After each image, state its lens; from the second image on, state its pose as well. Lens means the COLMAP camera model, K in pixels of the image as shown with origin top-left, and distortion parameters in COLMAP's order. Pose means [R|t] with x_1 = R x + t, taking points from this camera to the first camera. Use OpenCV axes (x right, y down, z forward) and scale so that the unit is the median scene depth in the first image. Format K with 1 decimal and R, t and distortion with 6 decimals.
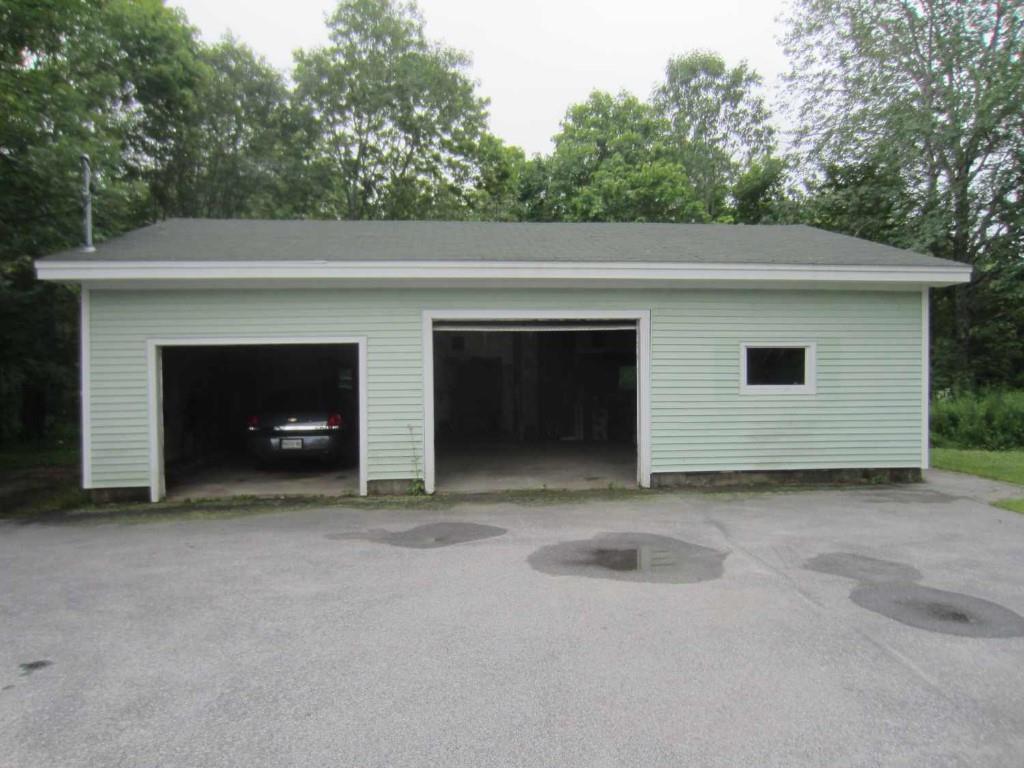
lens RADIAL K [[730.0, 0, 512.5], [0, 730.0, 383.2], [0, 0, 1]] dist [-0.010151, -0.004950]
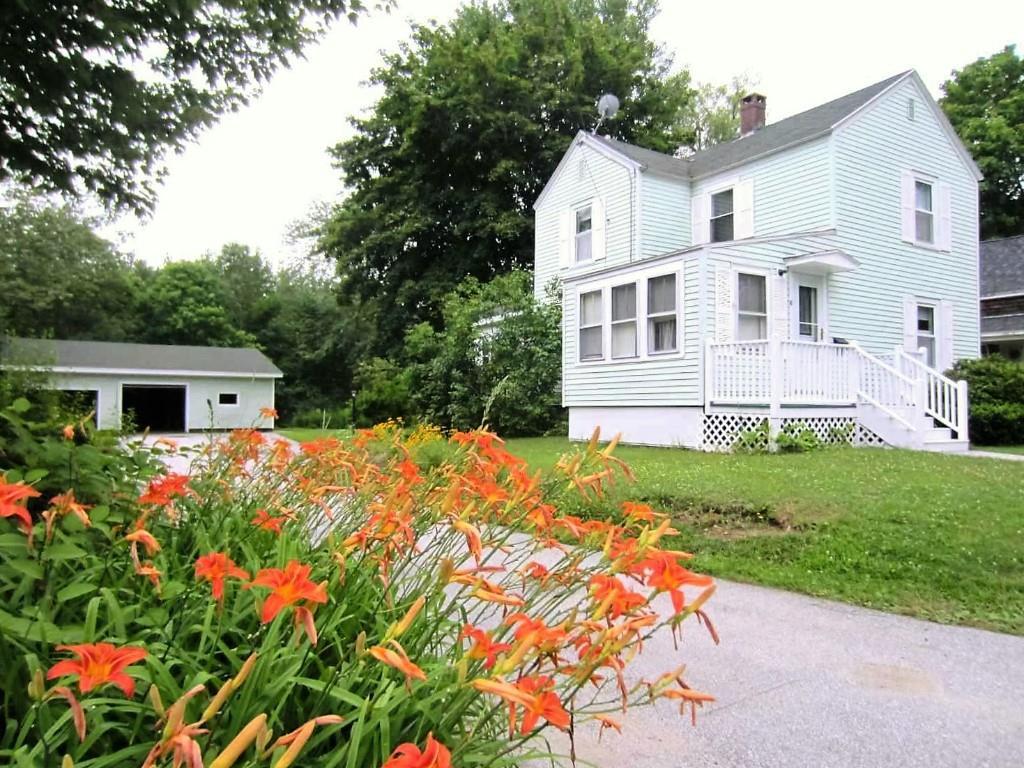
lens RADIAL K [[730.0, 0, 514.8], [0, 730.0, 379.5], [0, 0, 1]] dist [-0.010151, -0.004950]
pose [[0.863020, 0.033578, 0.504053, -0.241164], [-0.014649, 0.999032, -0.041470, 0.009101], [-0.504958, 0.028405, 0.862676, -2.951154]]
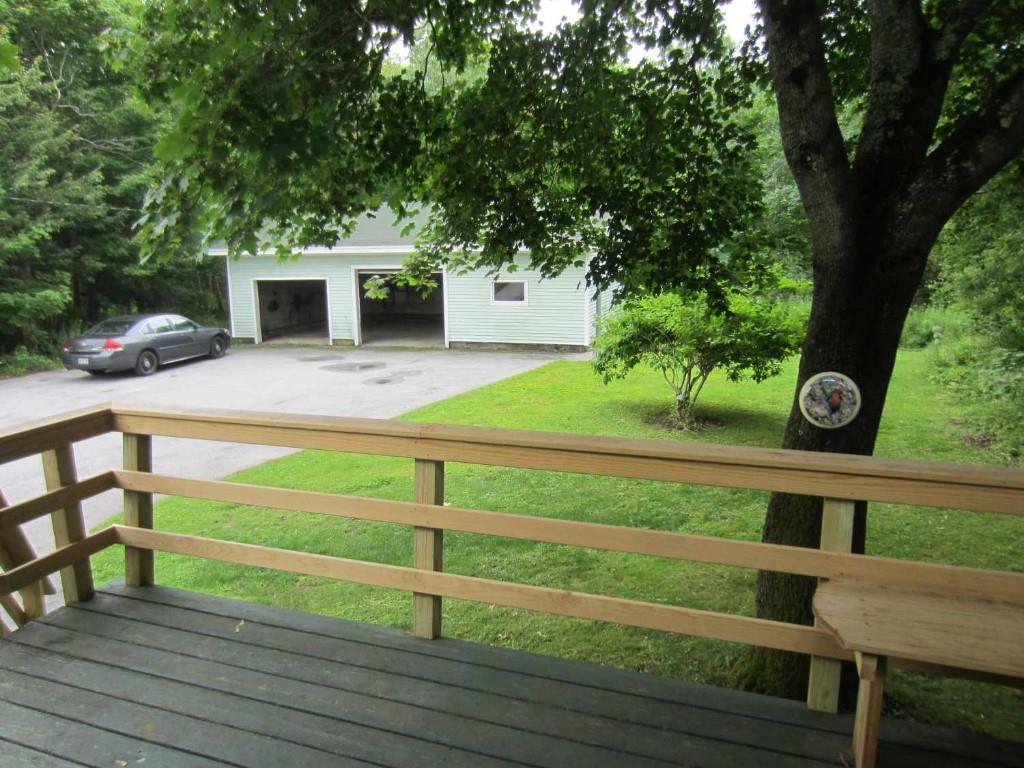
lens RADIAL K [[730.0, 0, 513.5], [0, 730.0, 385.5], [0, 0, 1]] dist [-0.010151, -0.004950]
pose [[0.926811, 0.067201, -0.369467, 1.209481], [0.004757, 0.981678, 0.190487, -0.162963], [0.375499, -0.178303, 0.909510, -0.936547]]
